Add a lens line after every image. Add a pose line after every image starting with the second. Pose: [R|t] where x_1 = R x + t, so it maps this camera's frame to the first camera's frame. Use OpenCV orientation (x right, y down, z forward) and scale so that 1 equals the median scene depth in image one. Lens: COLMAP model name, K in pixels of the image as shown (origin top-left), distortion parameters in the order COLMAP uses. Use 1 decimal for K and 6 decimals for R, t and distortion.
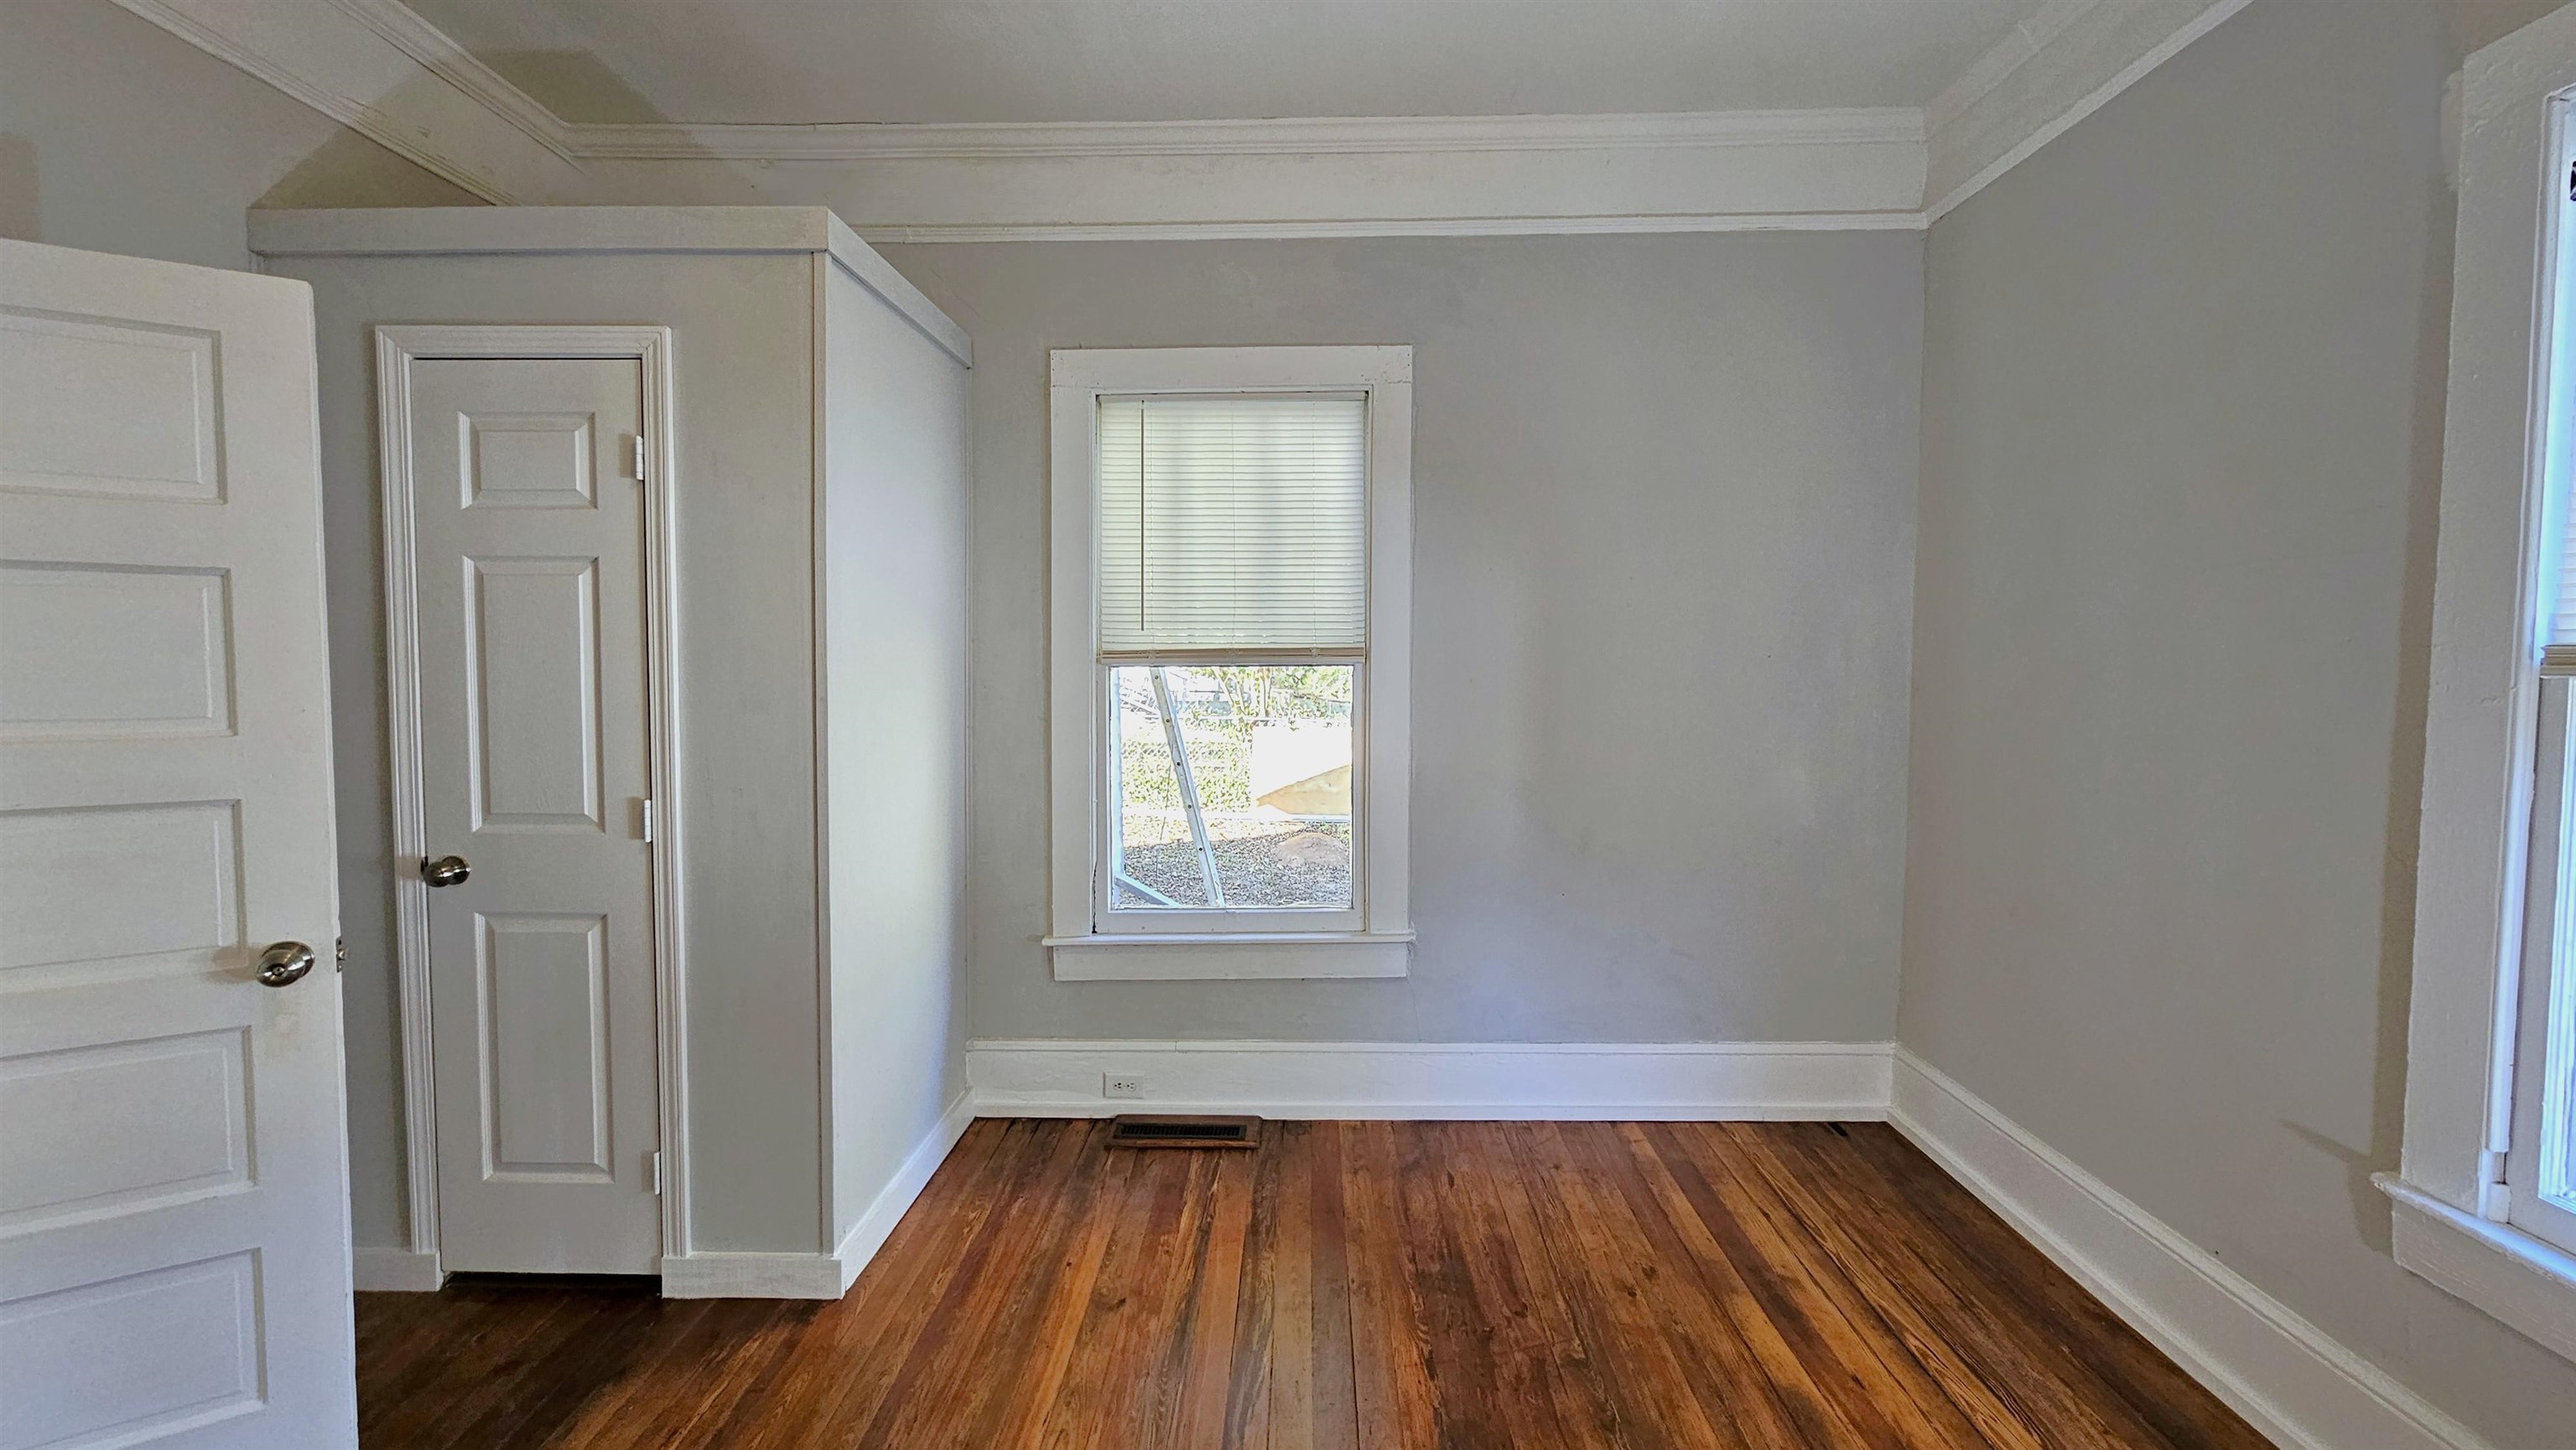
lens RADIAL K [[1063.0, 0, 1279.8], [0, 1063.0, 689.6], [0, 0, 1]] dist [-0.000163, 0.000004]
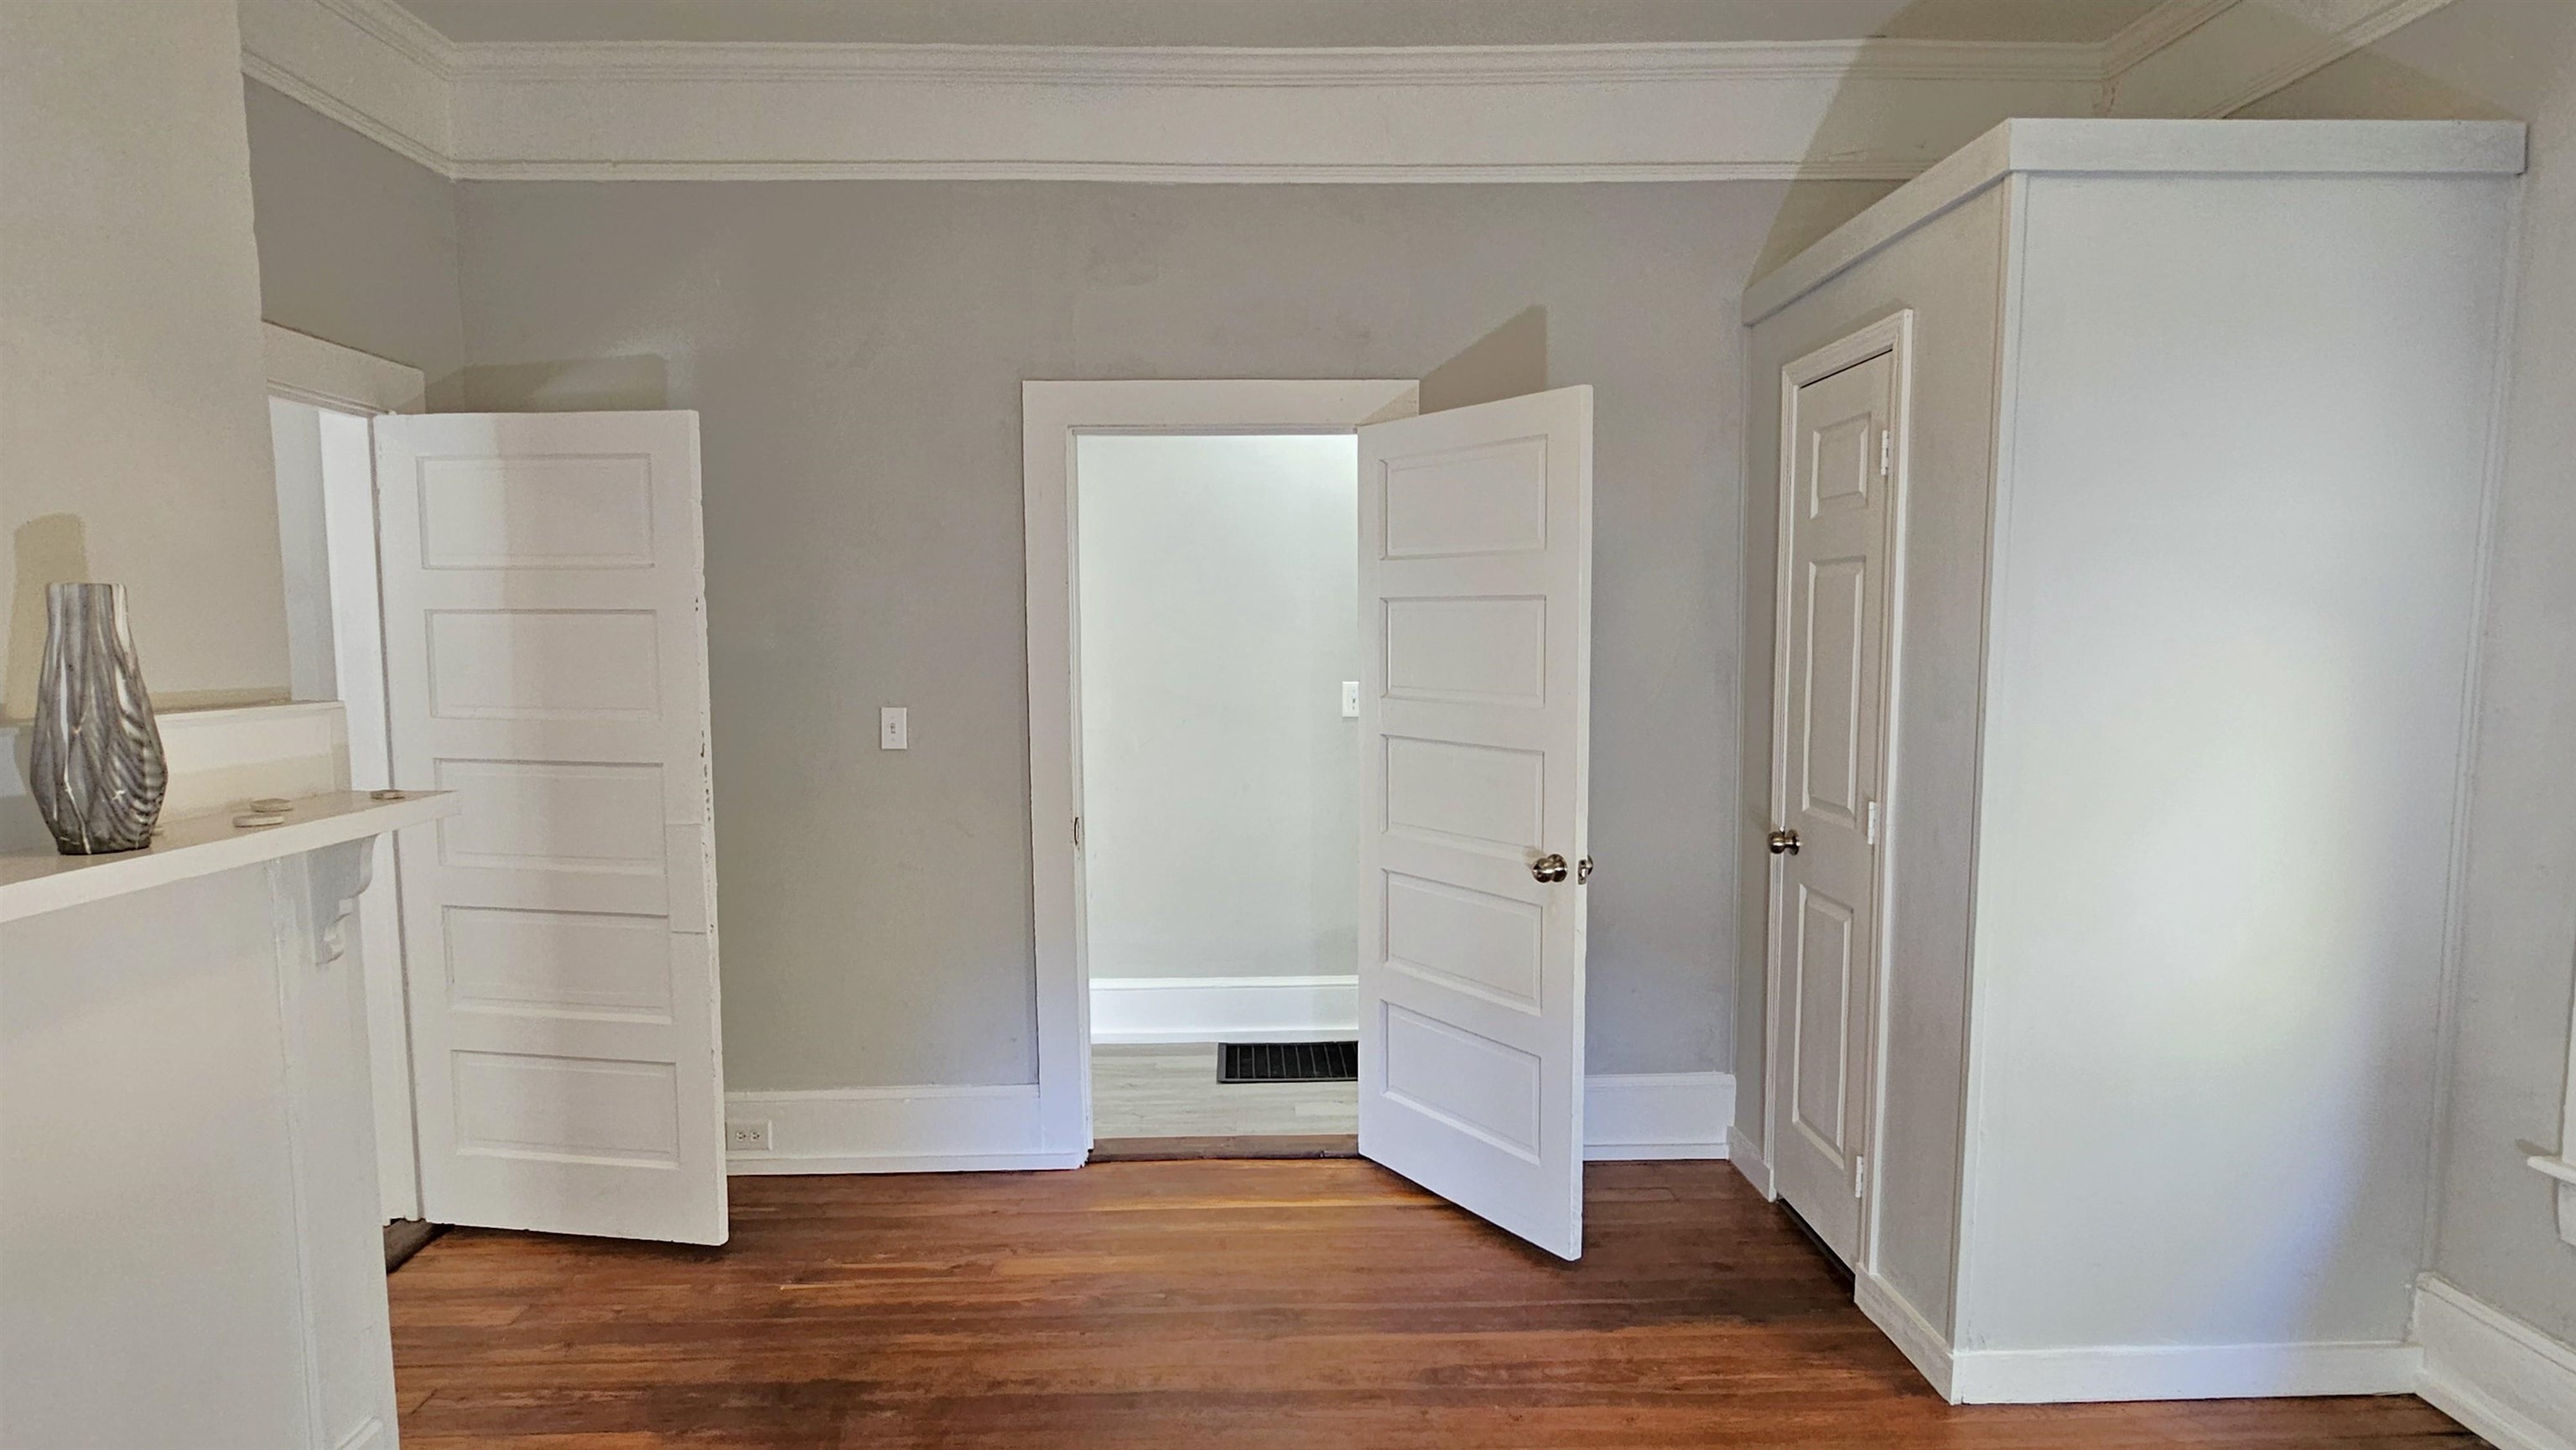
lens RADIAL K [[1329.2, 0, 1288.0], [0, 1329.2, 725.0], [0, 0, 1]] dist [0.001611, 0.000783]
pose [[0.071906, 0.070365, -0.994926, 0.581098], [-0.036172, 0.997036, 0.067900, -0.030434], [0.996755, 0.031106, 0.074238, 0.363069]]
